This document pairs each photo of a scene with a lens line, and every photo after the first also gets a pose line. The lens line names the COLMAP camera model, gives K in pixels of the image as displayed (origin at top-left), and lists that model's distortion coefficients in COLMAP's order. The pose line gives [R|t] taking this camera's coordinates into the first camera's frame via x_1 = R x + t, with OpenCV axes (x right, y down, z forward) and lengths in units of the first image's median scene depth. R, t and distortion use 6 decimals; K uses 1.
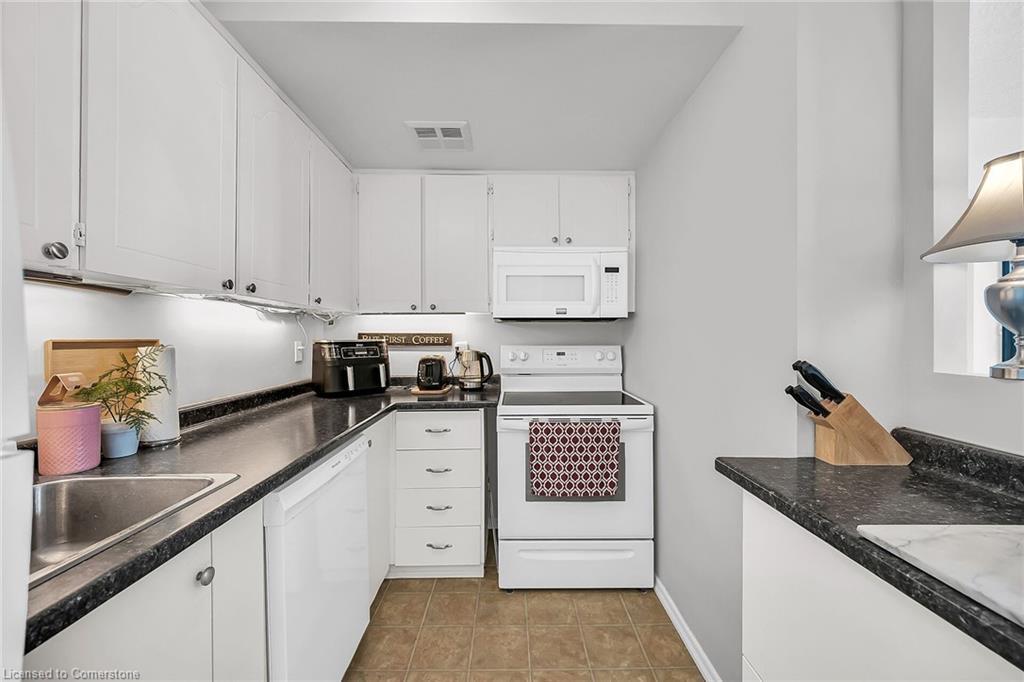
lens RADIAL K [[406.4, 0, 512.0], [0, 406.4, 341.0], [0, 0, 1]] dist [0.000060, 0.000018]
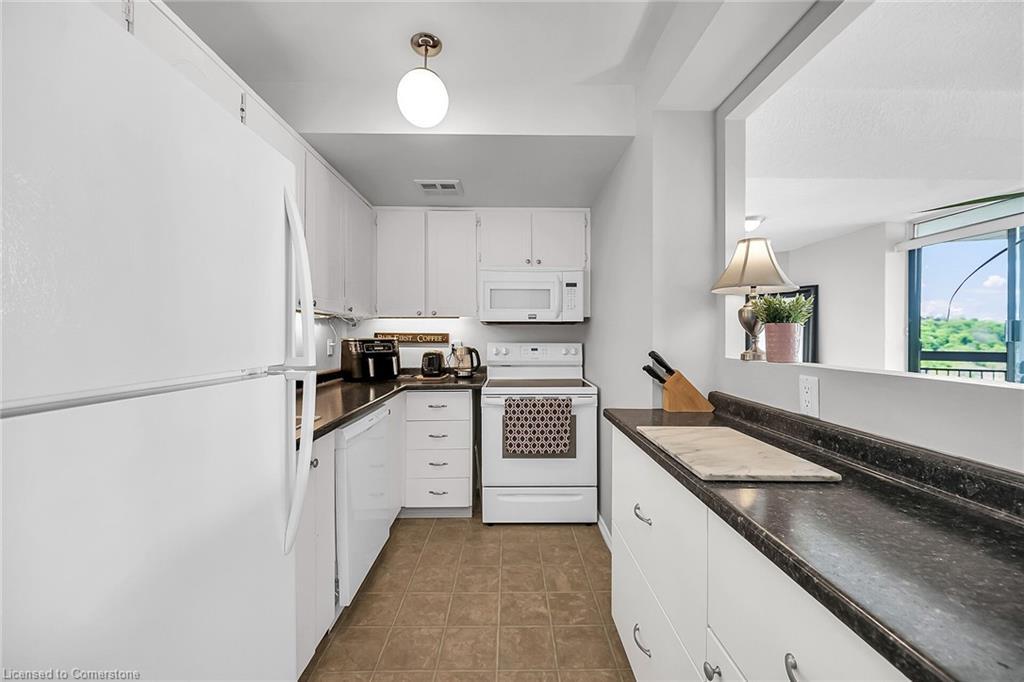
lens RADIAL K [[418.6, 0, 512.0], [0, 418.6, 341.0], [0, 0, 1]] dist [0.000522, 0.000046]
pose [[0.999988, 0.002216, -0.004331, 0.069713], [-0.002207, 0.999995, 0.002103, 0.002531], [0.004336, -0.002094, 0.999988, -0.383658]]
